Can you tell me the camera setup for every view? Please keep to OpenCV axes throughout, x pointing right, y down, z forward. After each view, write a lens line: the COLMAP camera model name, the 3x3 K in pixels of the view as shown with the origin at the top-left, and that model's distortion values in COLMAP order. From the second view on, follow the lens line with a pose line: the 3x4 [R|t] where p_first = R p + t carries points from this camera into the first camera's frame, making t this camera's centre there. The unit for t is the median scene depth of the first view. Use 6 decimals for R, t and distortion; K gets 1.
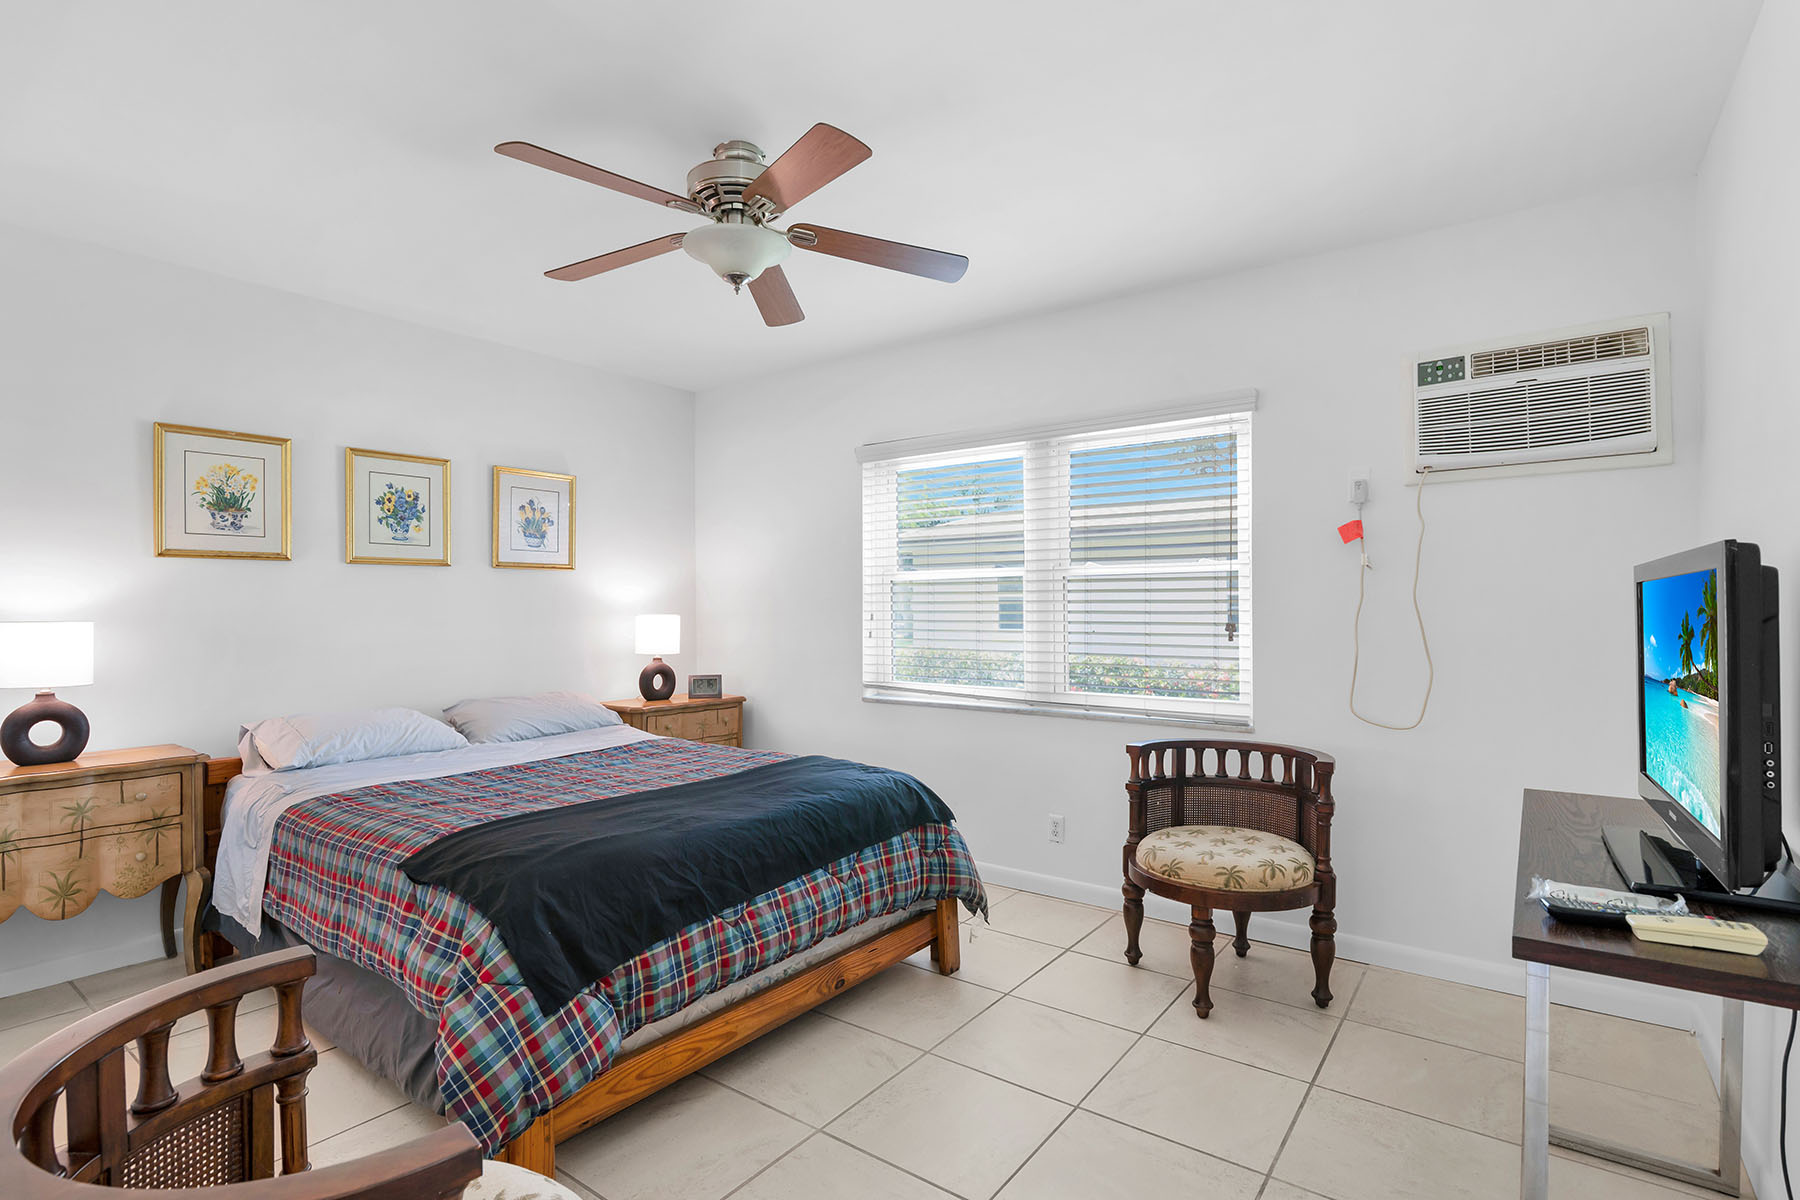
lens RADIAL K [[858.7, 0, 896.4], [0, 858.7, 583.9], [0, 0, 1]] dist [-0.013603, -0.000168]
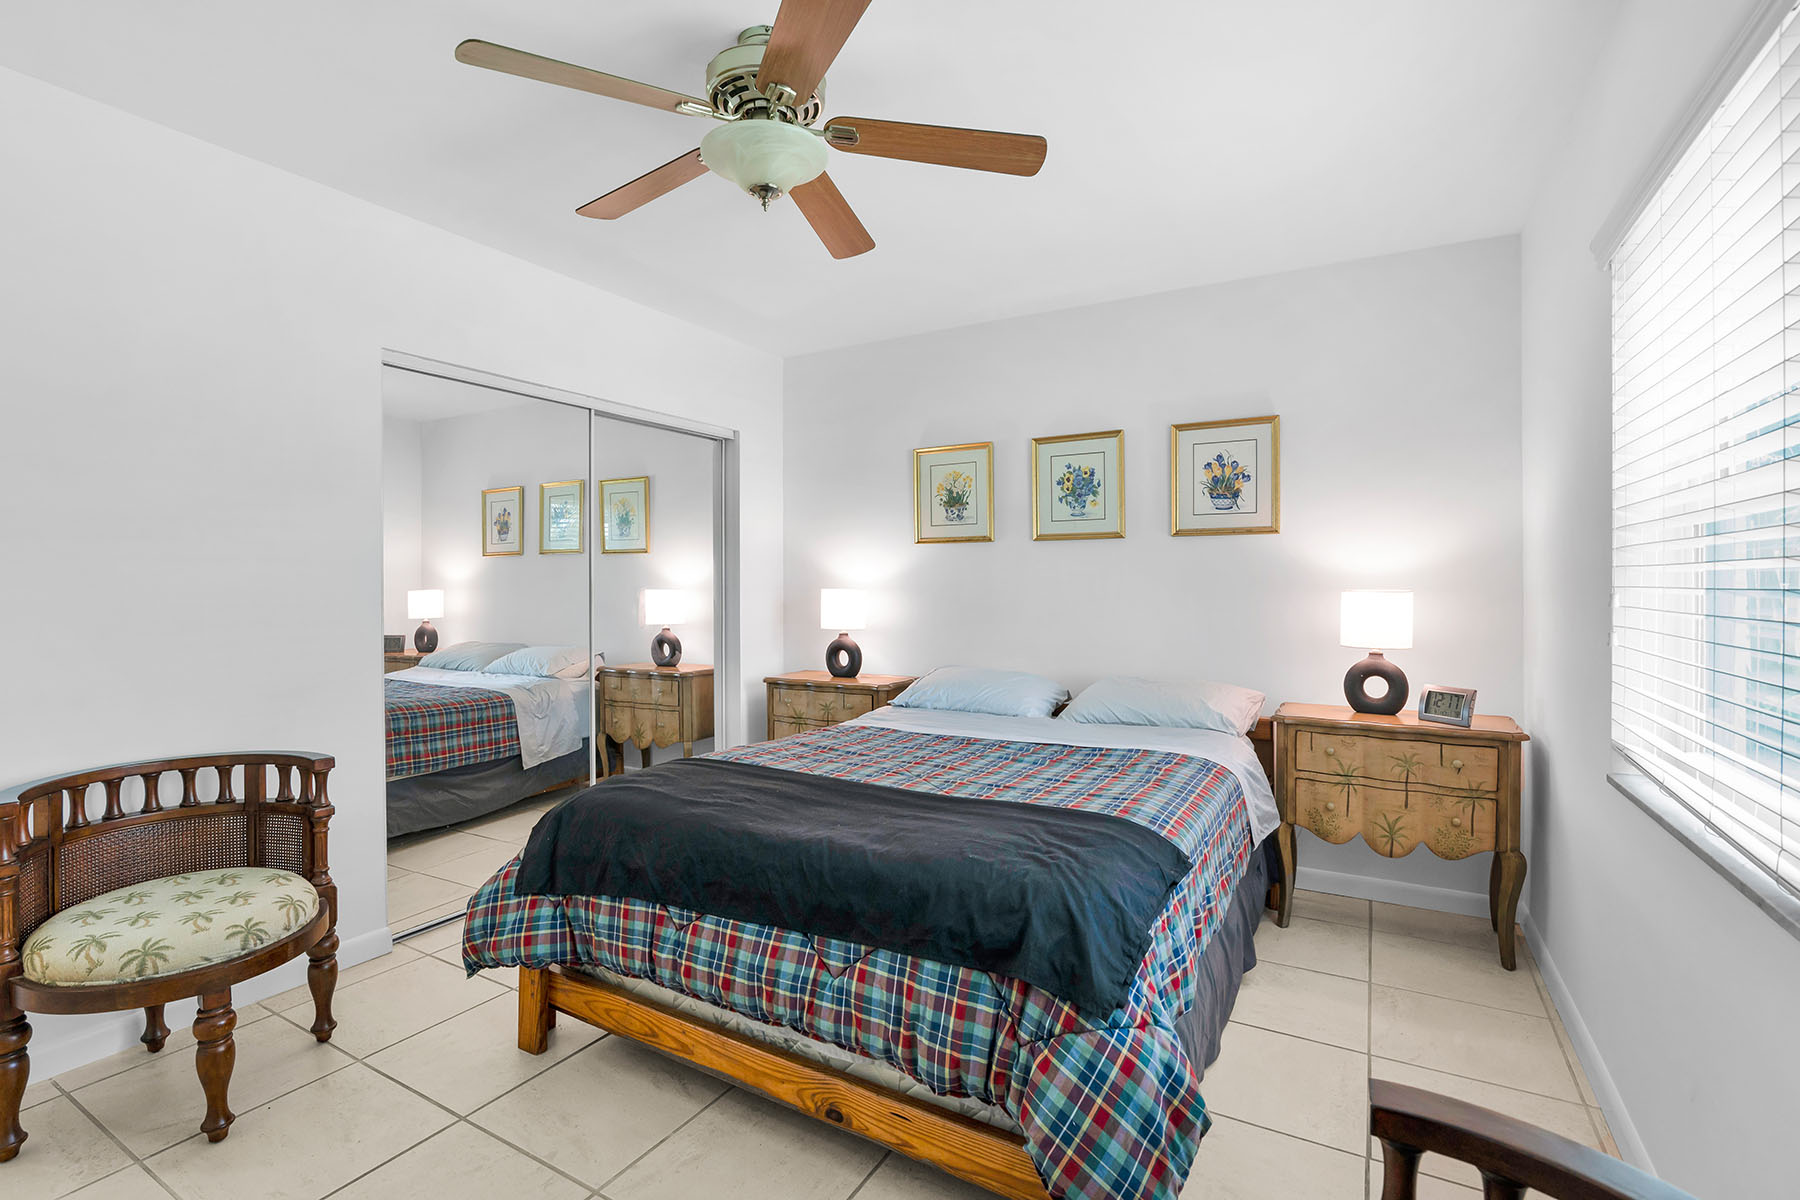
lens RADIAL K [[828.1, 0, 892.8], [0, 828.1, 579.5], [0, 0, 1]] dist [-0.021288, -0.000140]
pose [[0.114635, -0.002448, -0.993405, 0.412502], [0.025576, 0.999673, 0.000488, 0.020930], [0.993078, -0.025463, 0.114660, 0.667905]]
